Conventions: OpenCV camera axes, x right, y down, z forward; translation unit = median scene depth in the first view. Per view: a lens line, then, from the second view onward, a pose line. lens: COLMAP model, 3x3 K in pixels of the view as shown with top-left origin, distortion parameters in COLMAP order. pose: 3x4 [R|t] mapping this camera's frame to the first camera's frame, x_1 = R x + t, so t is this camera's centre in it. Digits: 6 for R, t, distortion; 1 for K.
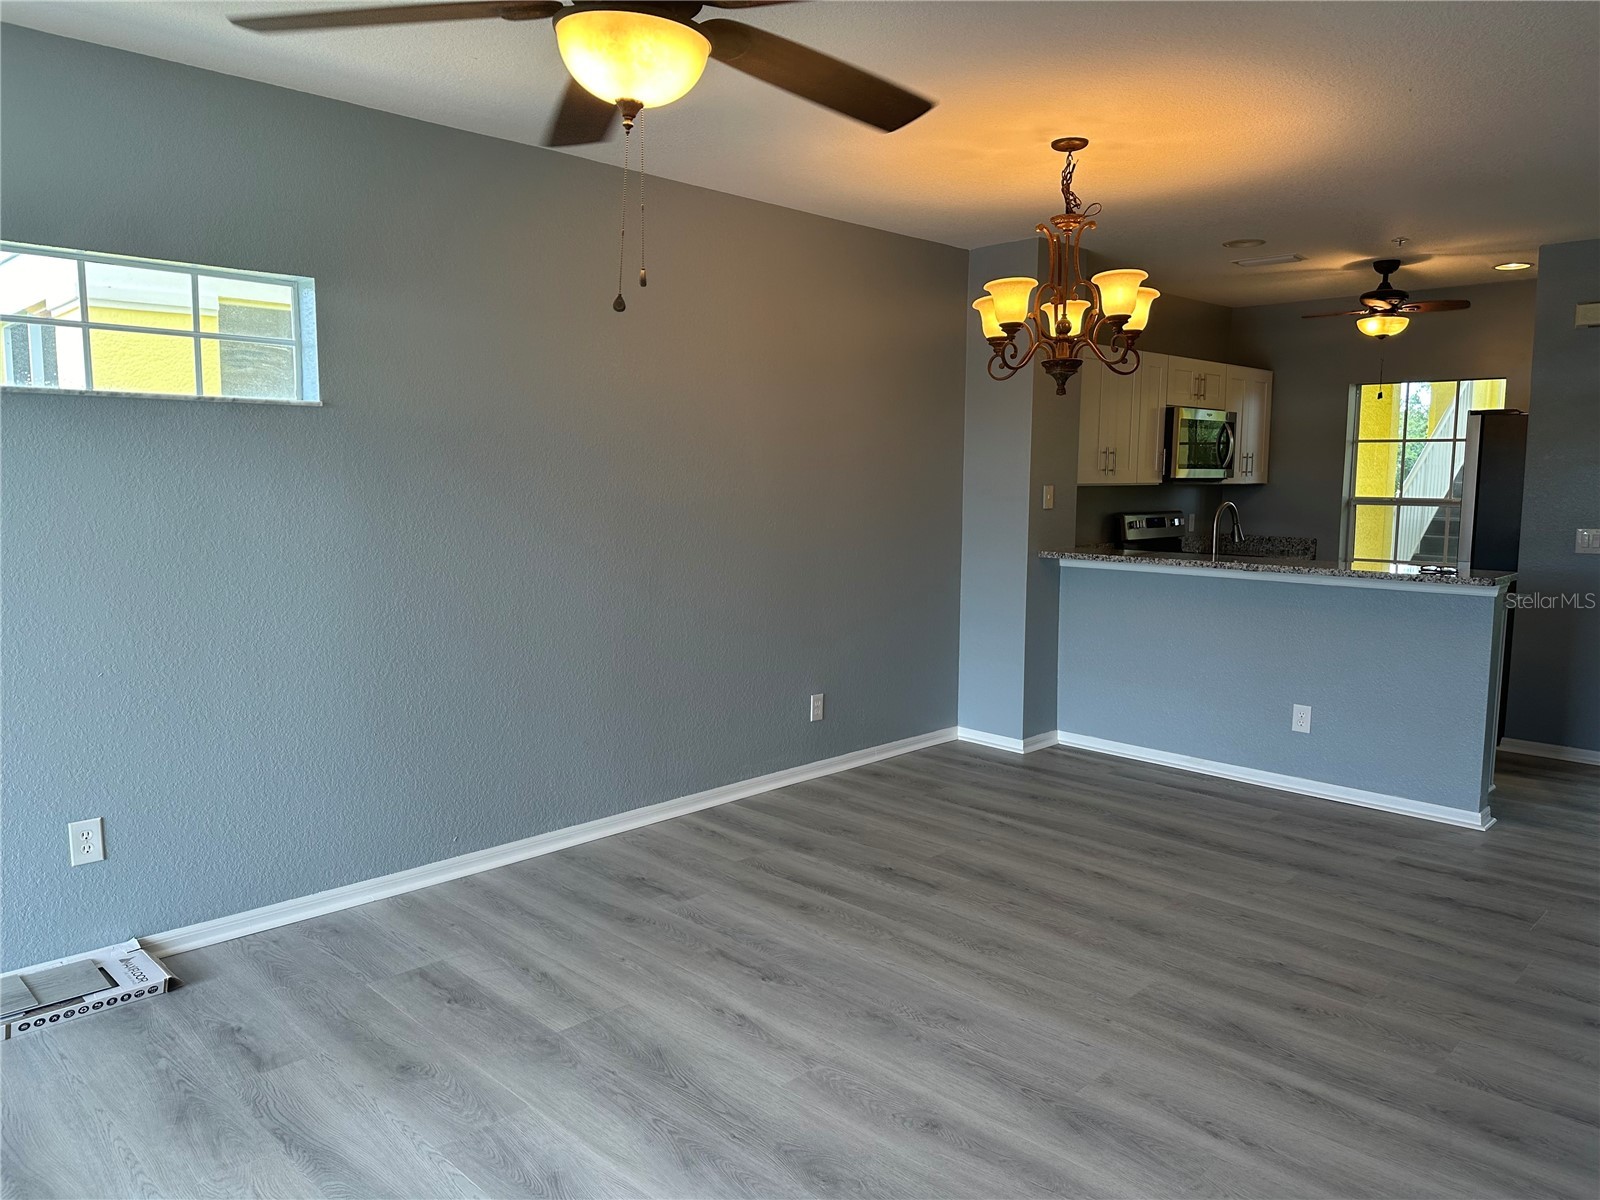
lens RADIAL K [[1120.1, 0, 797.7], [0, 1120.1, 583.6], [0, 0, 1]] dist [0.050184, -0.062800]
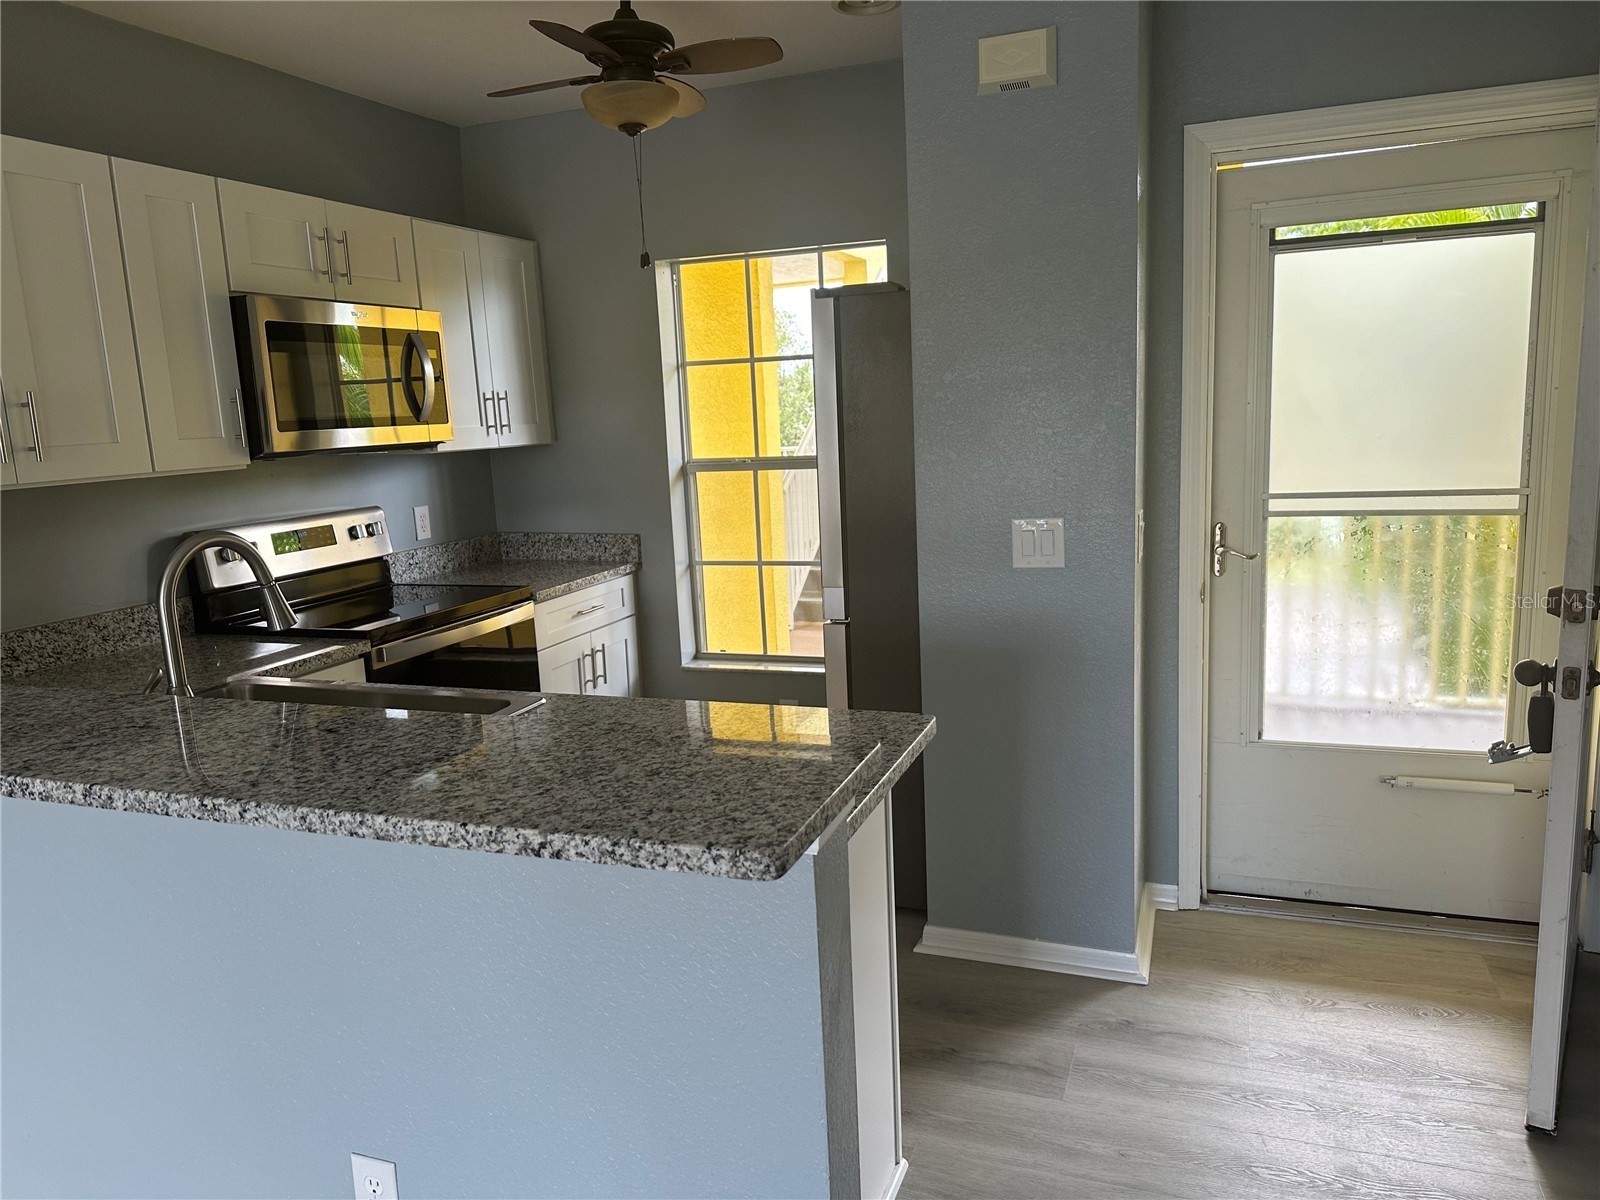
lens RADIAL K [[1120.1, 0, 797.7], [0, 1120.1, 583.6], [0, 0, 1]] dist [0.050184, -0.062800]
pose [[0.908781, -0.110926, 0.402259, 0.310970], [0.090706, 0.993482, 0.069037, -0.049157], [-0.407295, -0.026253, 0.912919, 0.455089]]
